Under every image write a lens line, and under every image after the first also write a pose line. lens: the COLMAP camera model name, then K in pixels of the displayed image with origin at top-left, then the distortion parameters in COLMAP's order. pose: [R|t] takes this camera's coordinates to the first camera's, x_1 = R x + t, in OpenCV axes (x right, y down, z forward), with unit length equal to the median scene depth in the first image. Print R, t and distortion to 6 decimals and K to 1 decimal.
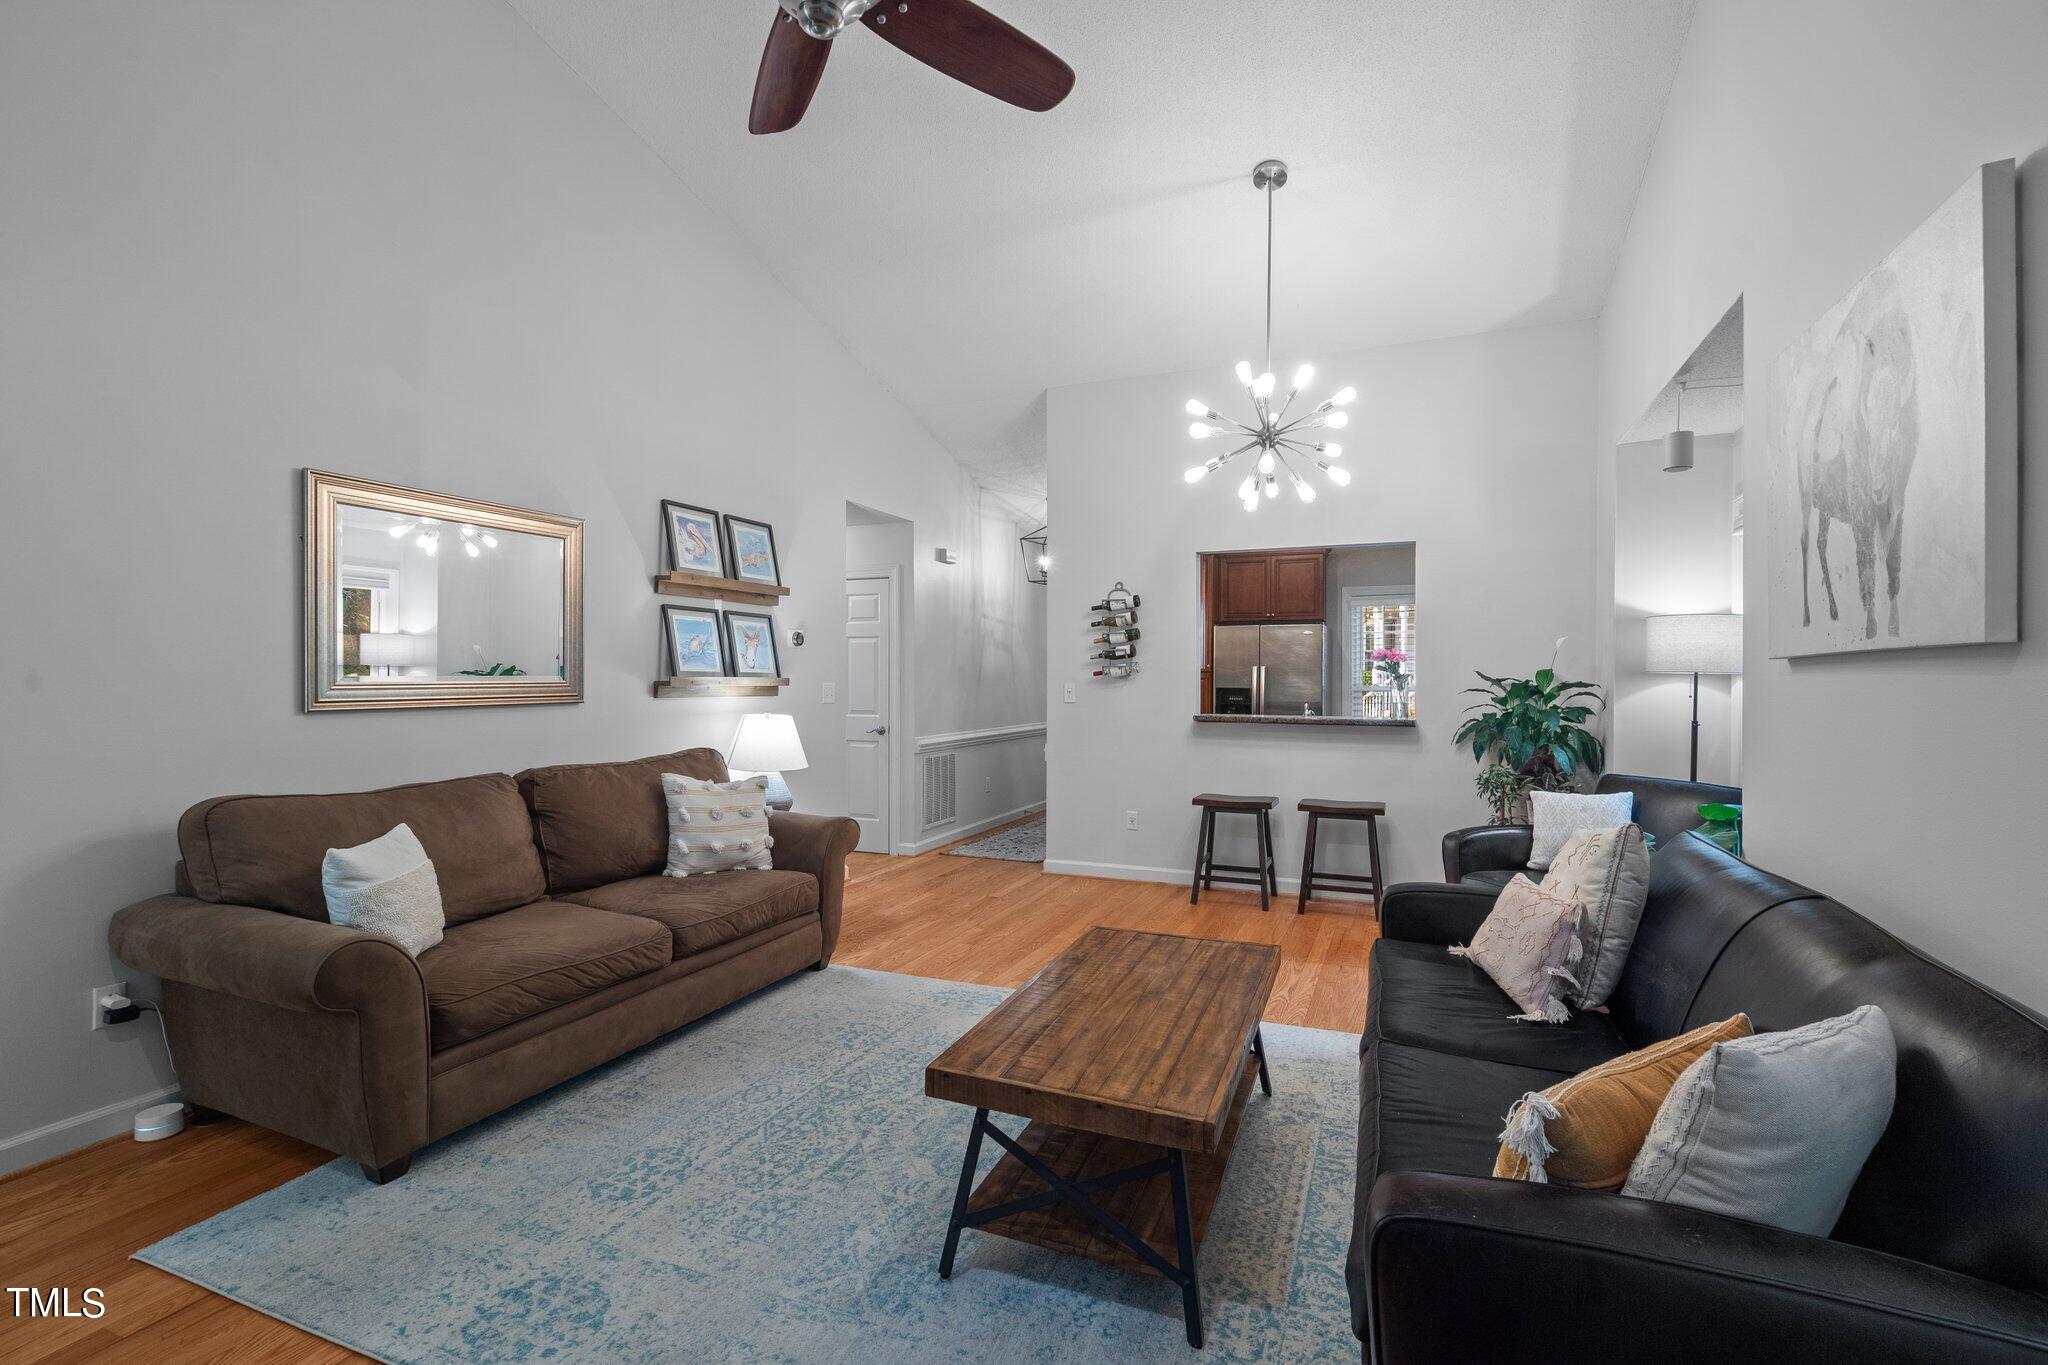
lens RADIAL K [[927.1, 0, 1017.2], [0, 927.1, 681.9], [0, 0, 1]] dist [-0.006011, 0.002084]
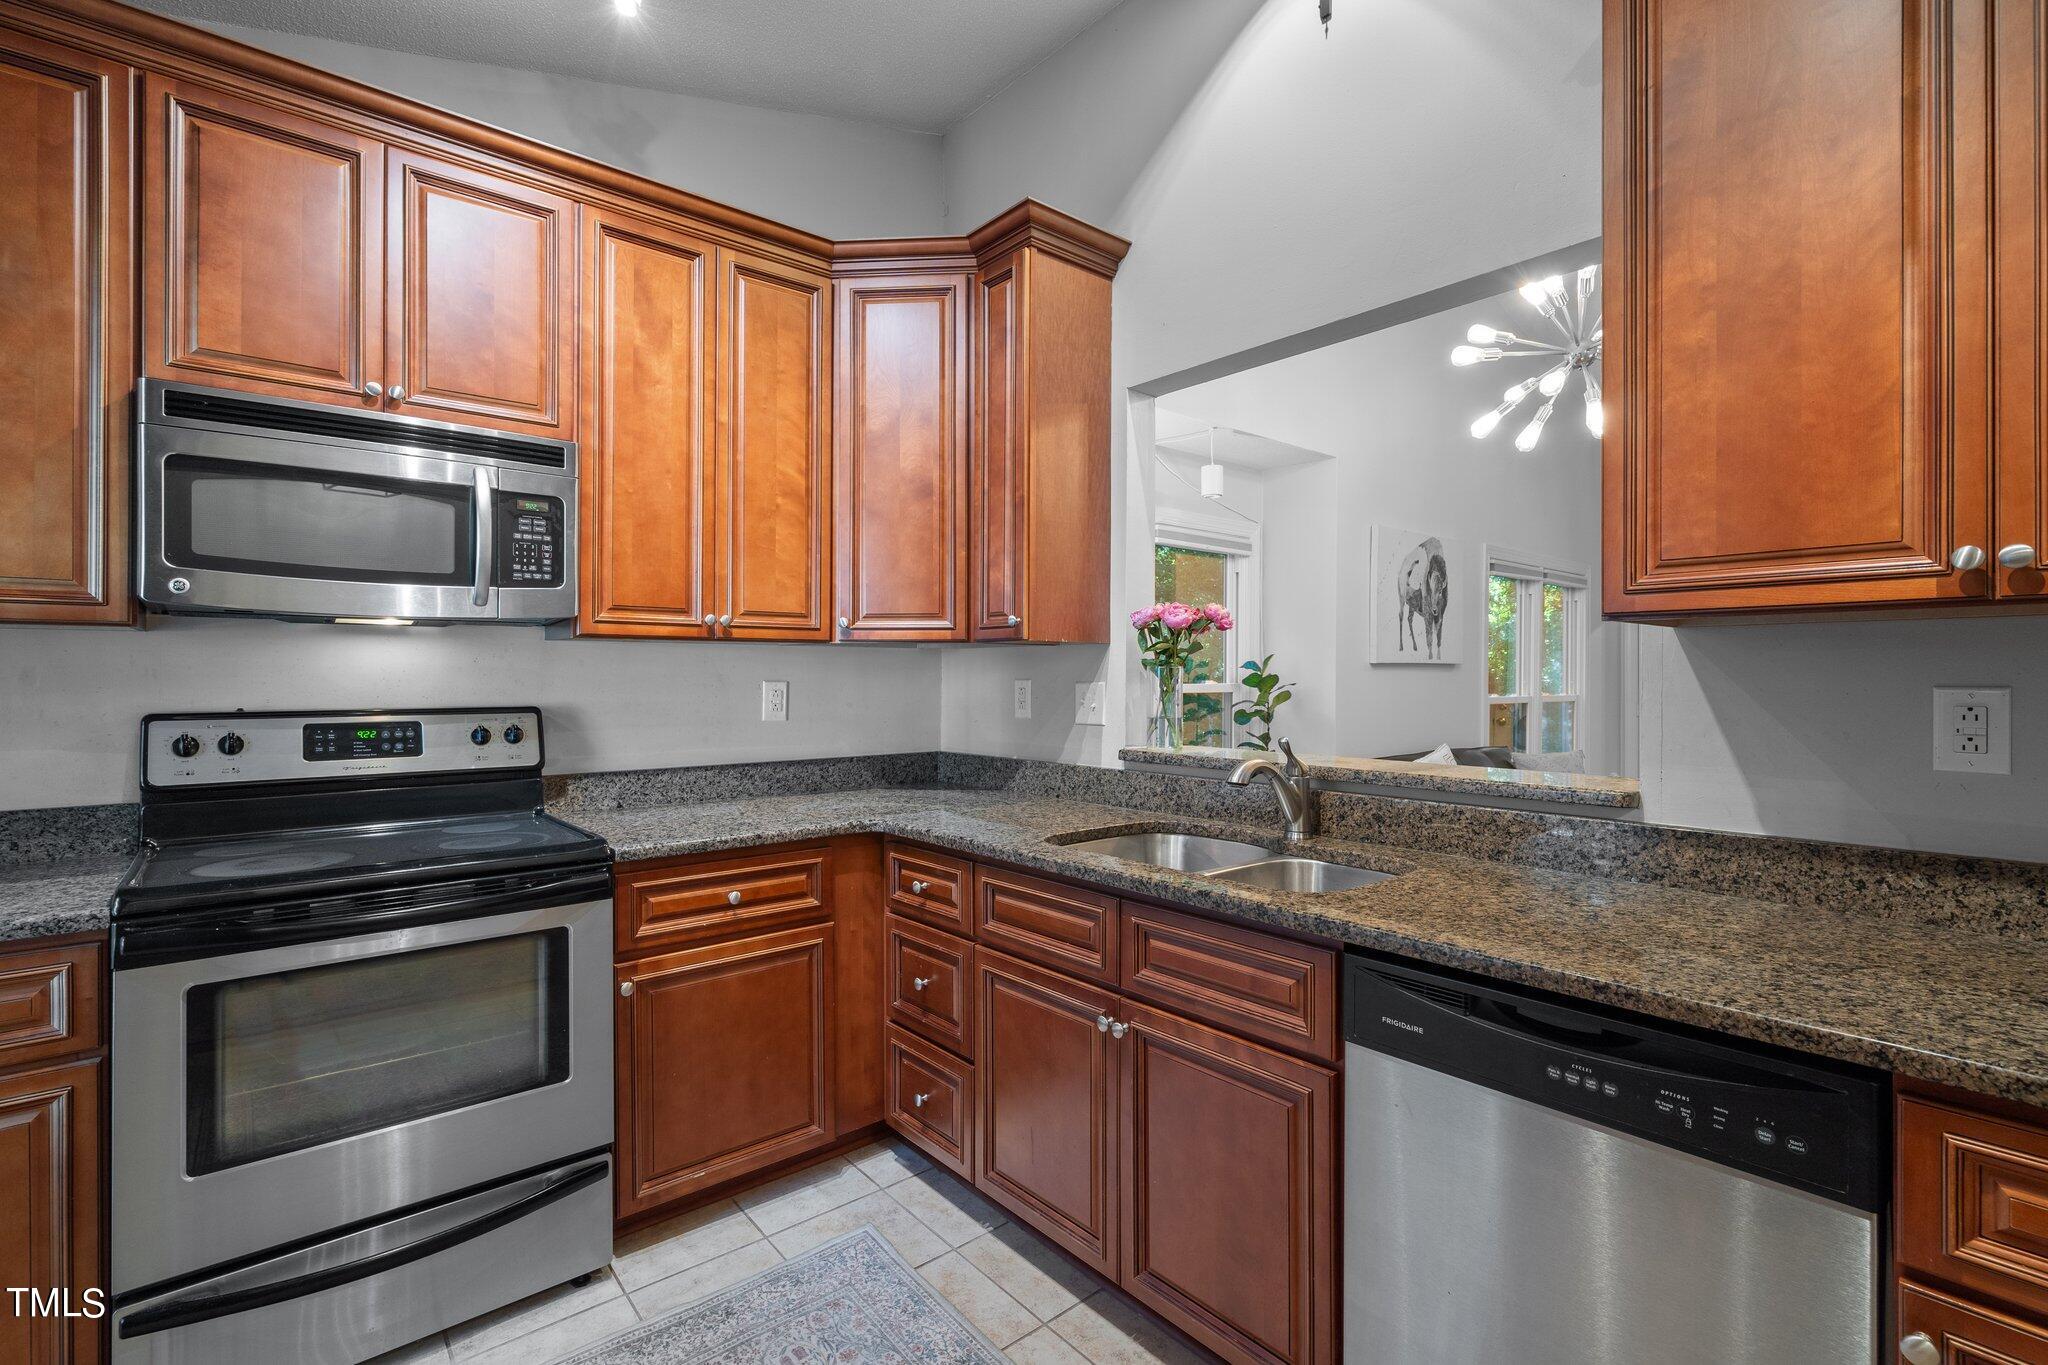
lens RADIAL K [[927.1, 0, 1030.3], [0, 927.1, 676.4], [0, 0, 1]] dist [-0.006011, 0.002084]
pose [[-0.895832, -0.003648, 0.444379, 0.582943], [-0.001158, 0.999982, 0.005875, -0.006373], [-0.444392, 0.004748, -0.895820, 3.251323]]
